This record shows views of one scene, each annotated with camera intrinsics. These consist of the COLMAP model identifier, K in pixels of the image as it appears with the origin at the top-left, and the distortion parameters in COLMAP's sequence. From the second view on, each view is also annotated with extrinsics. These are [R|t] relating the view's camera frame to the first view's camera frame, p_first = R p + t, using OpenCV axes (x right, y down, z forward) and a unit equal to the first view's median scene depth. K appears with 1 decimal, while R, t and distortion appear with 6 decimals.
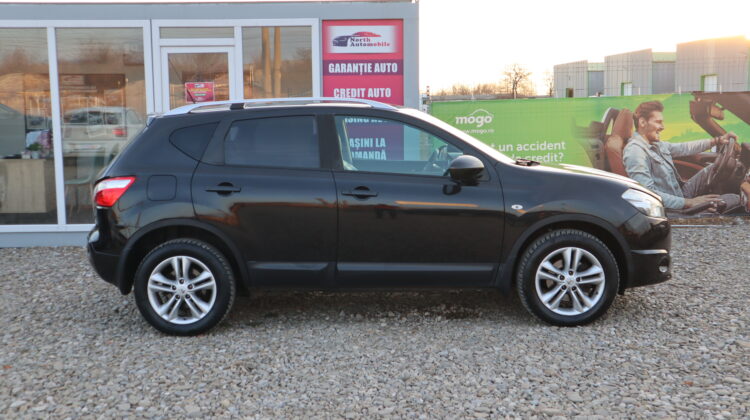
lens RADIAL K [[945.0, 0, 375.0], [0, 945.0, 210.0], [0, 0, 1]] dist [0.007197, 0.027646]
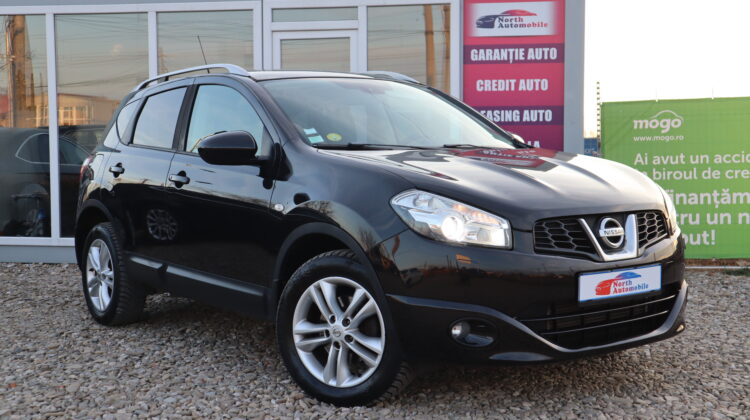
lens RADIAL K [[1012.3, 0, 350.6], [0, 1012.3, 209.1], [0, 0, 1]] dist [0.012000, 0.056025]
pose [[0.979429, 0.019393, -0.200856, 0.027867], [-0.030995, 0.998017, -0.054781, 0.033892], [0.199395, 0.059880, 0.978088, 0.134605]]
